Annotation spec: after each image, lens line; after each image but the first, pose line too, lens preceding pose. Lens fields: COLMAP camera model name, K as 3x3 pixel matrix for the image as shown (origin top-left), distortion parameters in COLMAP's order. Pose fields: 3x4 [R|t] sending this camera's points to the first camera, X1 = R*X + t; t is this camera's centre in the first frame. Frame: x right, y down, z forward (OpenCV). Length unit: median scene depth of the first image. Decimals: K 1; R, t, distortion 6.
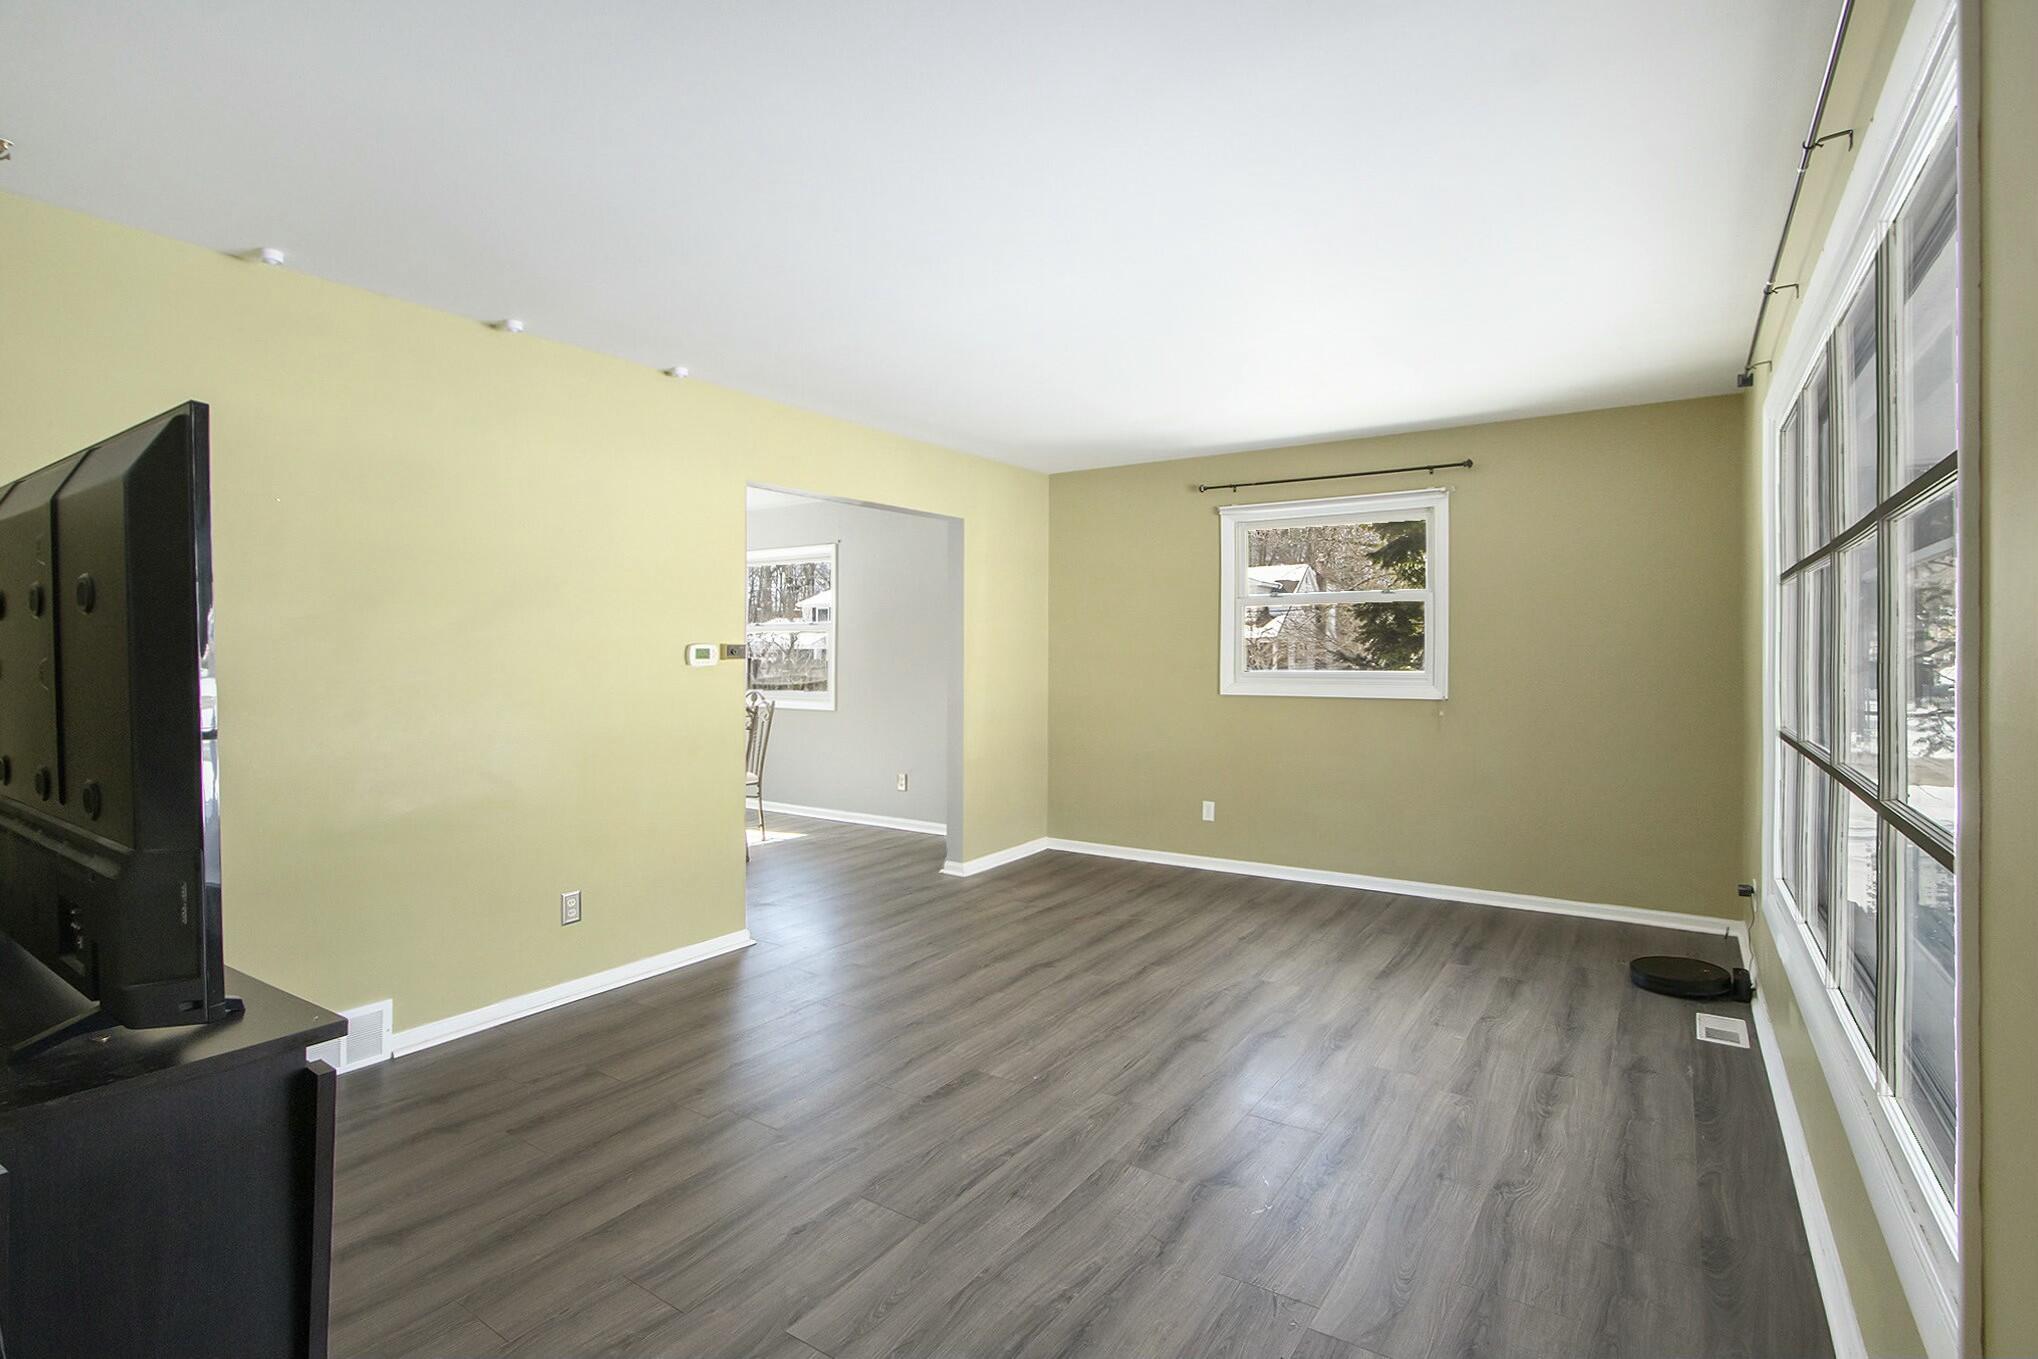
lens RADIAL K [[947.4, 0, 1017.9], [0, 947.4, 669.7], [0, 0, 1]] dist [-0.005557, -0.000187]
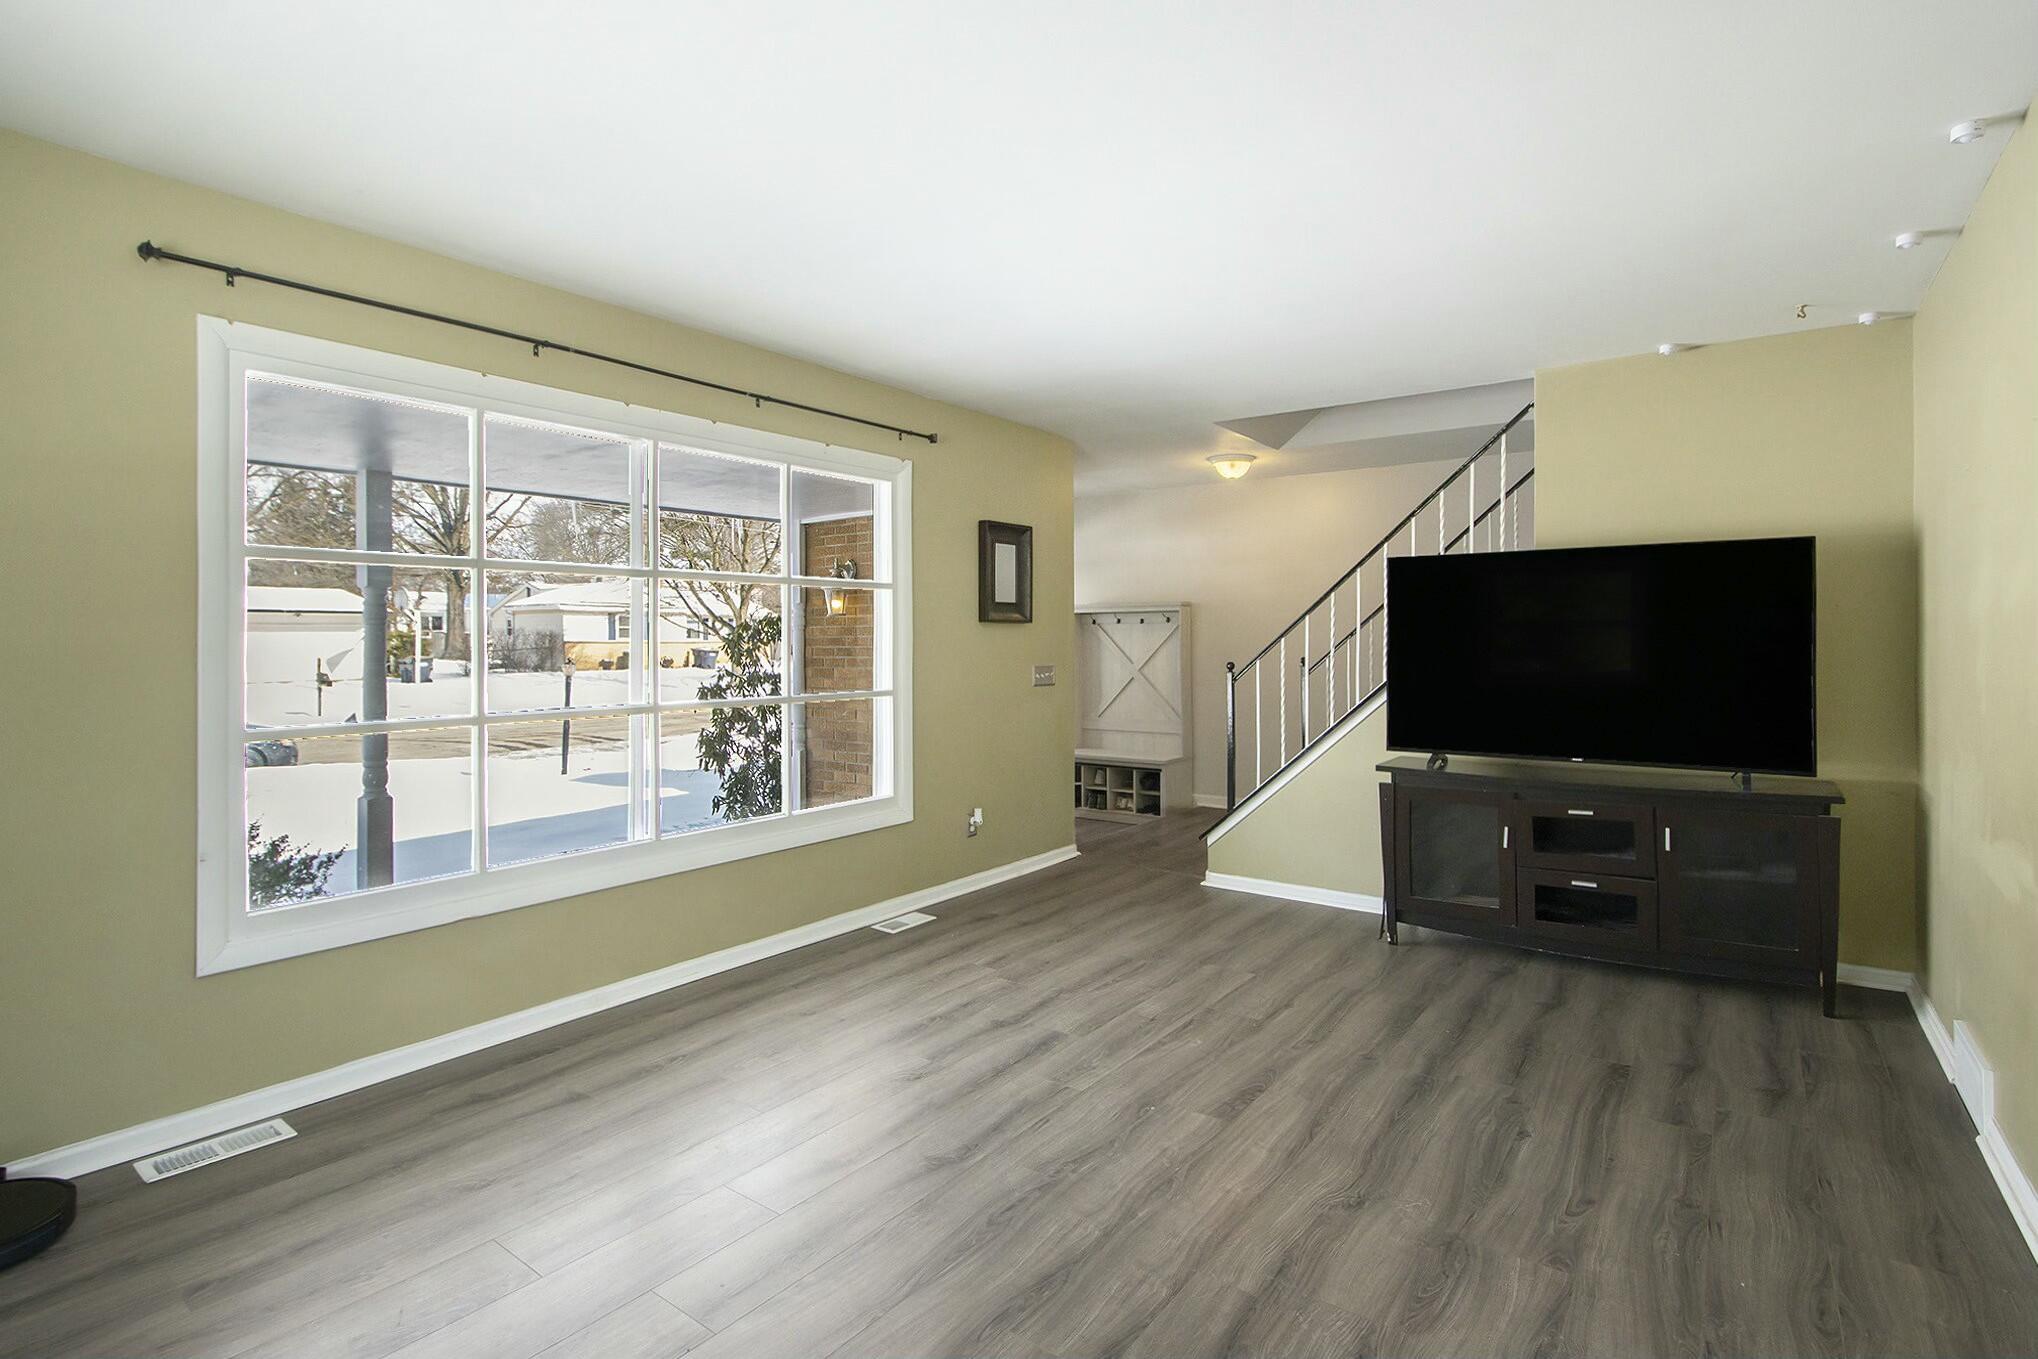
lens RADIAL K [[947.4, 0, 1019.6], [0, 947.4, 662.4], [0, 0, 1]] dist [-0.005557, -0.000187]
pose [[-0.998936, 0.007284, 0.045537, 0.107558], [0.008316, 0.999712, 0.022517, -0.010156], [-0.045360, 0.022872, -0.998709, 2.041076]]
